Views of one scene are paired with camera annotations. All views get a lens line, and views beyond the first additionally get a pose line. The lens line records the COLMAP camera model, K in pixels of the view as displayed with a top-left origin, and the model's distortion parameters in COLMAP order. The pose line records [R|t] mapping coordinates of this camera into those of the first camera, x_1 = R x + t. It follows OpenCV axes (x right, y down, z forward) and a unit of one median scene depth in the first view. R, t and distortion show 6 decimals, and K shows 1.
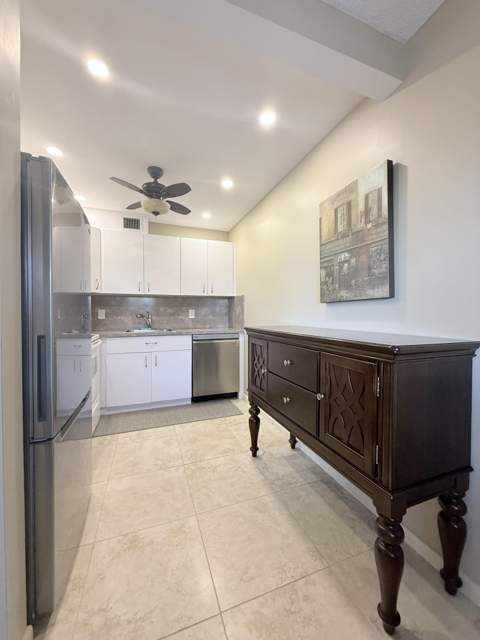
lens RADIAL K [[256.4, 0, 241.4], [0, 256.4, 316.3], [0, 0, 1]] dist [0.000952, 0.000004]
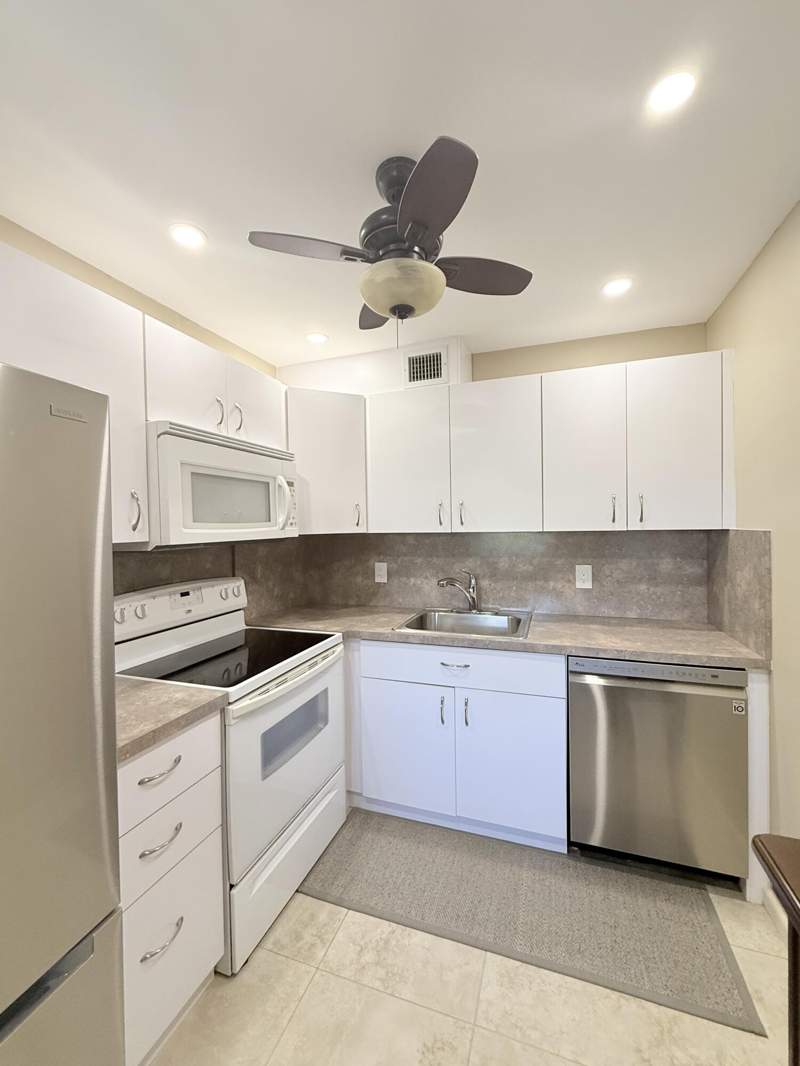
lens RADIAL K [[438.2, 0, 401.3], [0, 438.2, 531.1], [0, 0, 1]] dist [0.001496, -0.000088]
pose [[0.764055, -0.002525, -0.645146, 0.014838], [0.007605, 0.999958, 0.005093, -0.106392], [0.645106, -0.008797, 0.764042, 0.475428]]
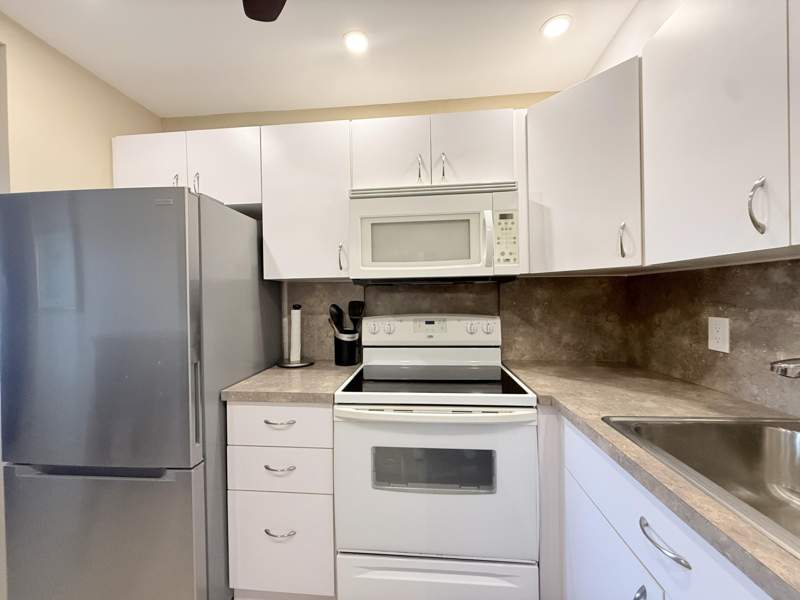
lens RADIAL K [[320.5, 0, 396.6], [0, 320.5, 298.8], [0, 0, 1]] dist [0.000952, 0.000004]
pose [[-0.437807, 0.013906, -0.898961, -0.087655], [0.003602, 0.999899, 0.013713, -0.063242], [0.899062, 0.002766, -0.437814, 0.995160]]
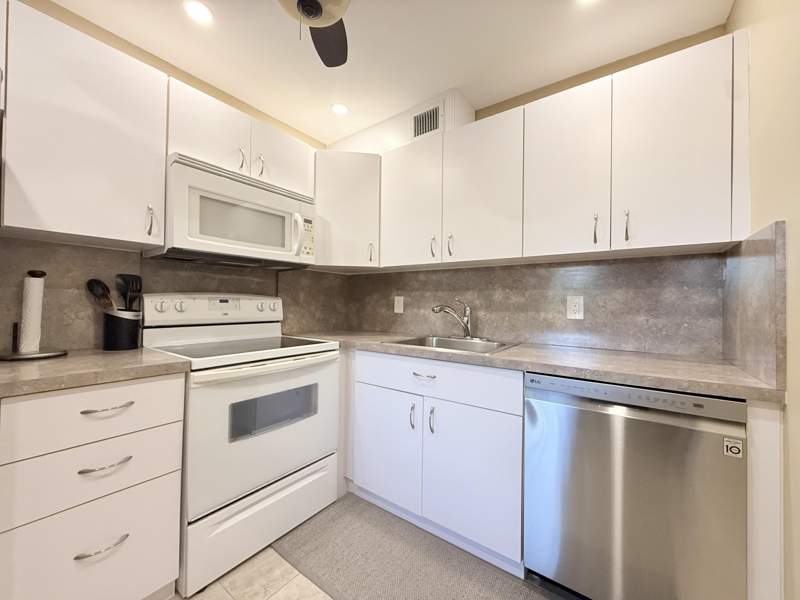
lens RADIAL K [[320.5, 0, 396.6], [0, 320.5, 298.8], [0, 0, 1]] dist [0.000952, 0.000004]
pose [[0.542661, -0.001564, -0.839950, 0.070537], [-0.025345, 0.999512, -0.018236, -0.009375], [0.839569, 0.031185, 0.542357, 0.718144]]
